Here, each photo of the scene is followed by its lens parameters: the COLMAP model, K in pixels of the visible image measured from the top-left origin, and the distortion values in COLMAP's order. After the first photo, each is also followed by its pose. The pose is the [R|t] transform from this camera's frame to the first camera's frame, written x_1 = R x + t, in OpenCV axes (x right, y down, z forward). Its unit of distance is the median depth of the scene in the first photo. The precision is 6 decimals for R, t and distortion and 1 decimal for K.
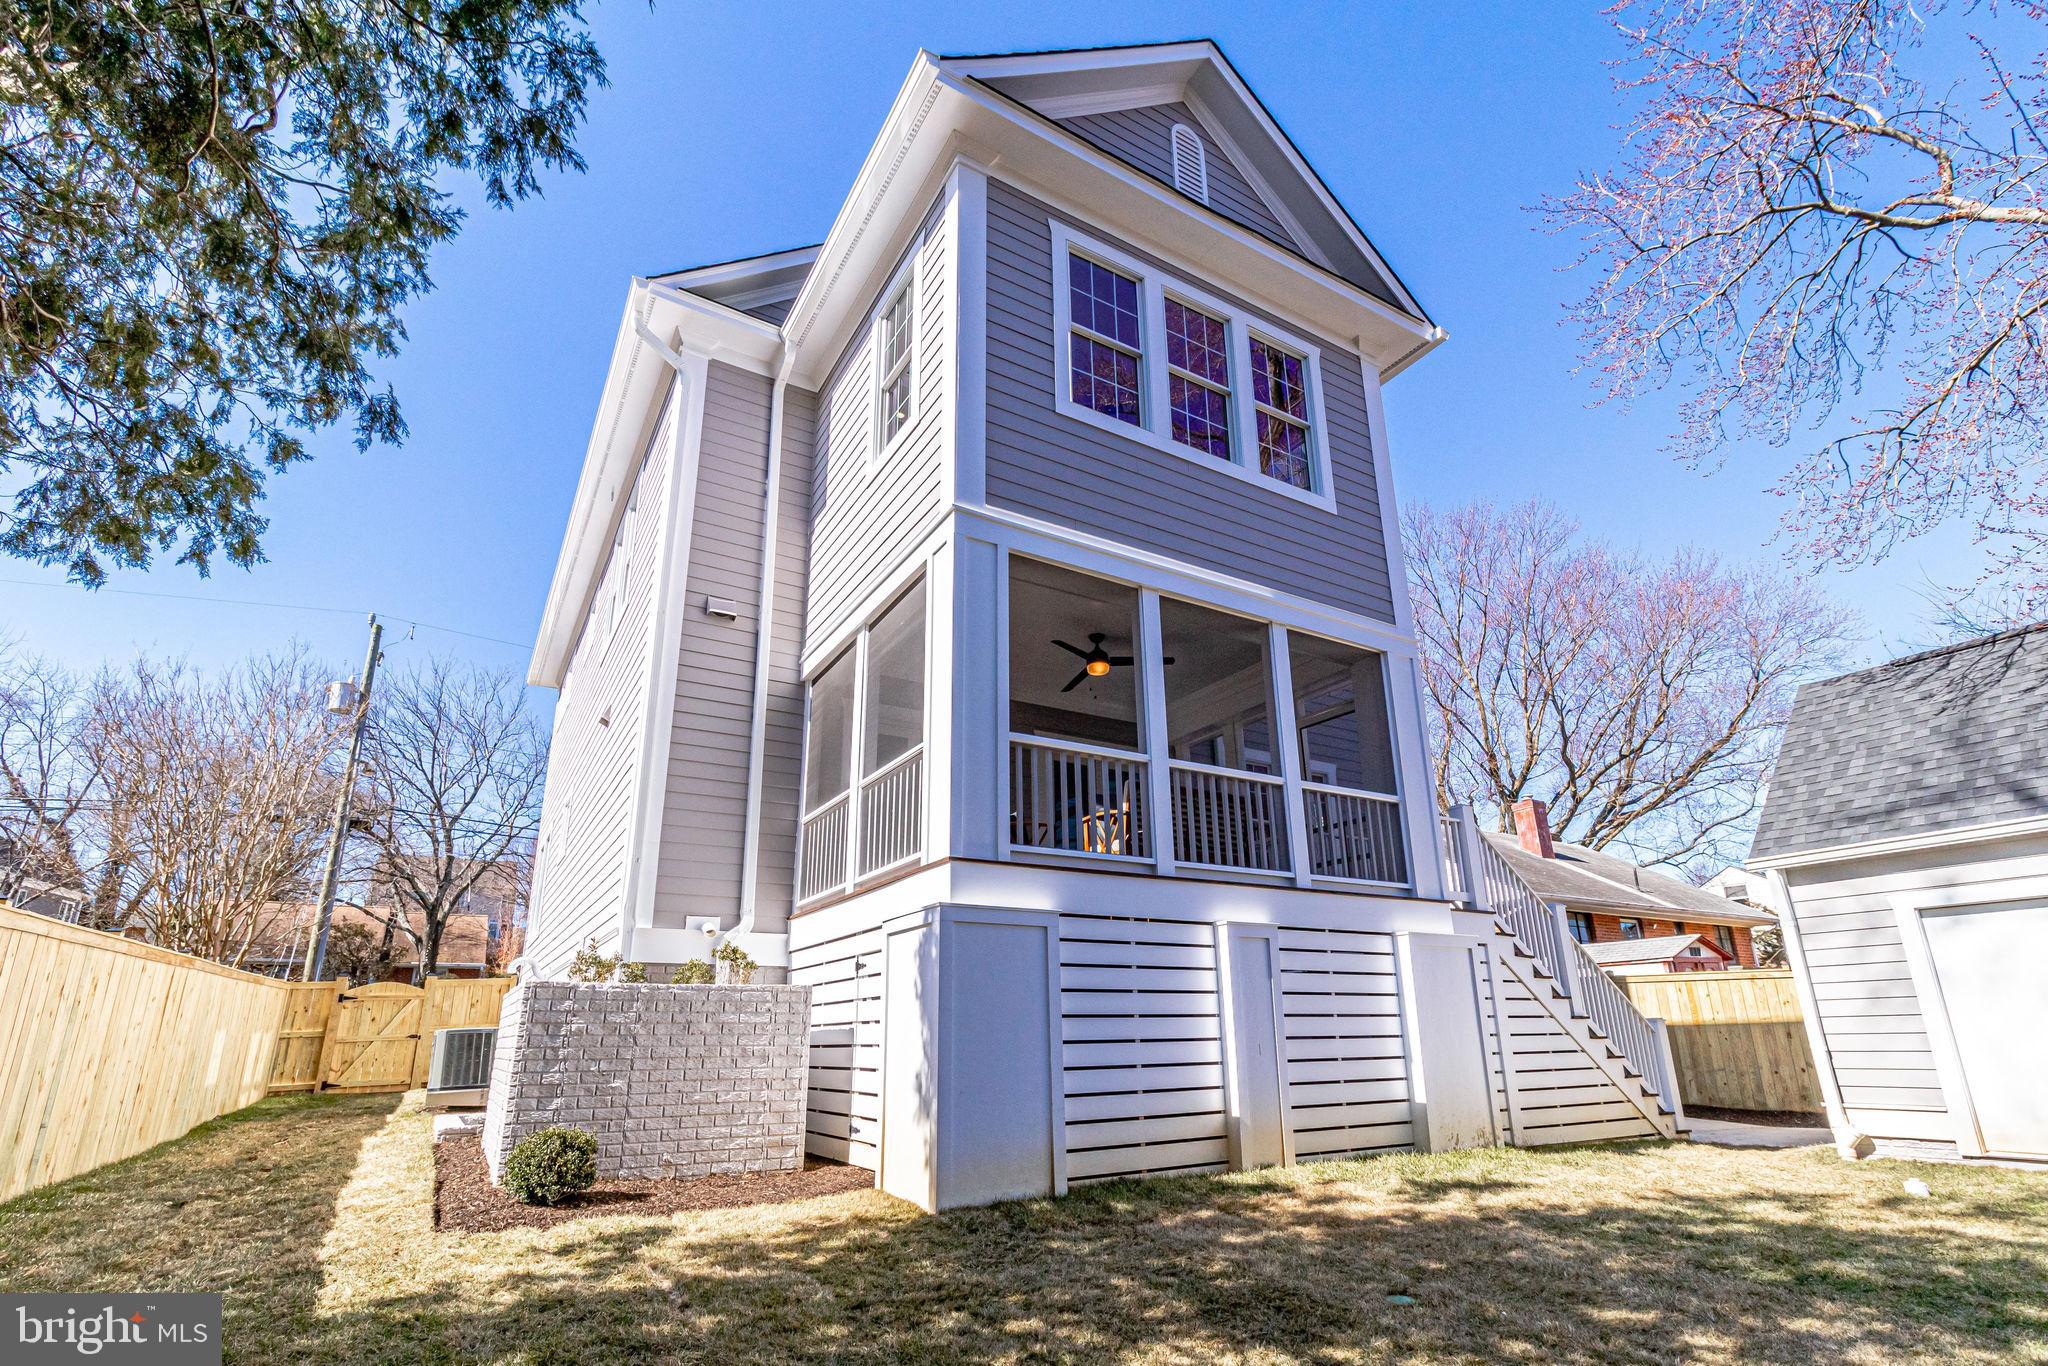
lens RADIAL K [[945.7, 0, 1013.8], [0, 945.7, 747.0], [0, 0, 1]] dist [0.000061, -0.000040]
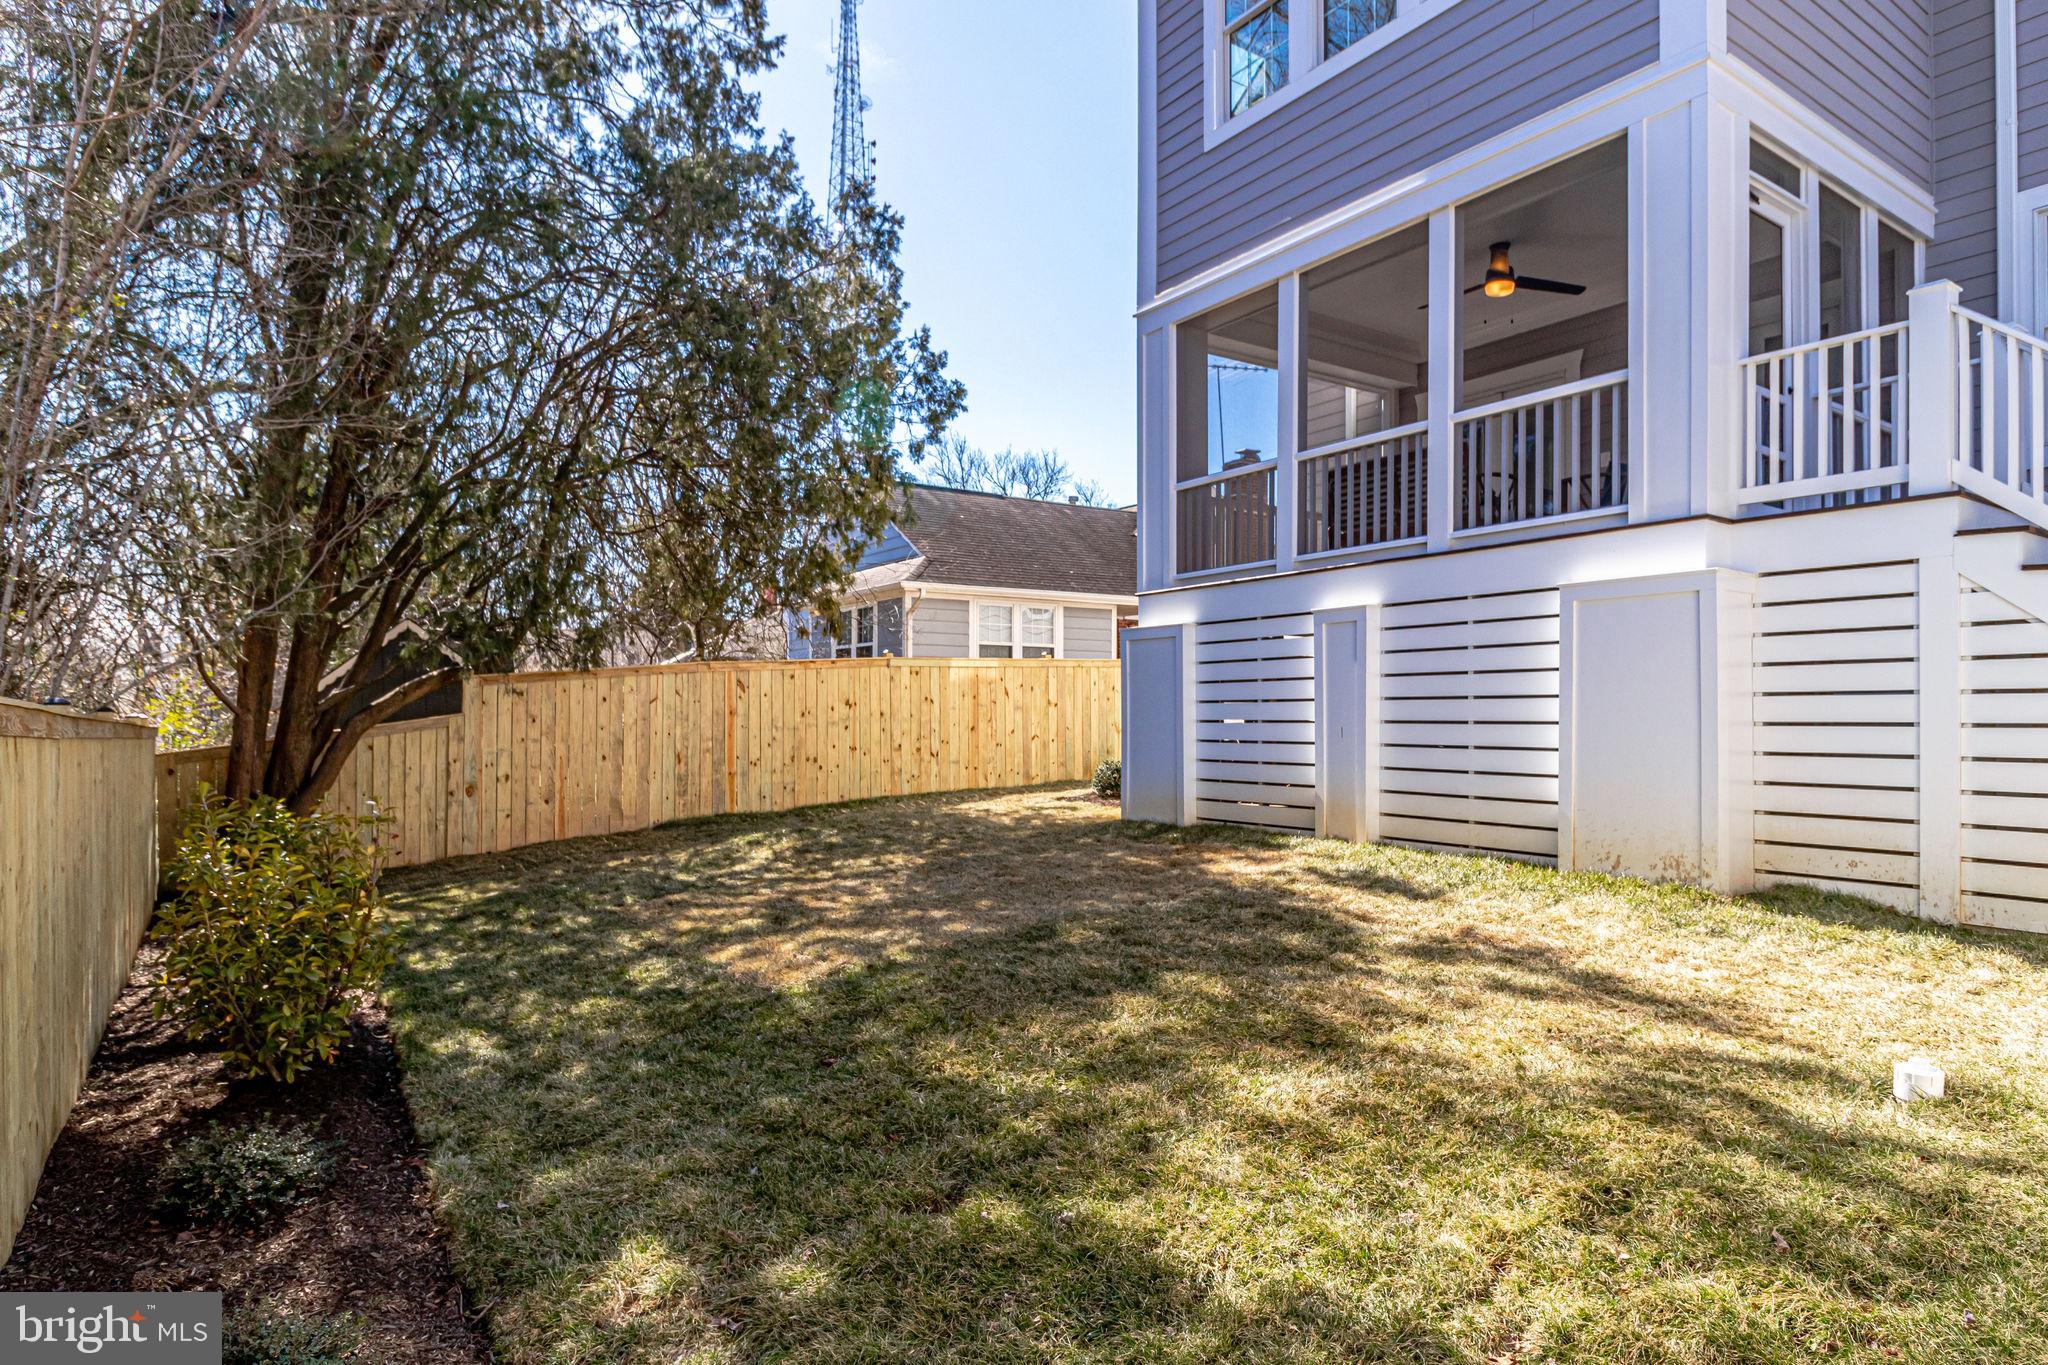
lens RADIAL K [[1136.4, 0, 1016.7], [0, 1136.4, 718.1], [0, 0, 1]] dist [-0.024899, 0.000915]
pose [[0.058272, 0.008001, -0.998269, 1.276877], [0.284094, 0.958489, 0.024265, 0.158668], [0.957024, -0.285016, 0.053580, 0.542567]]
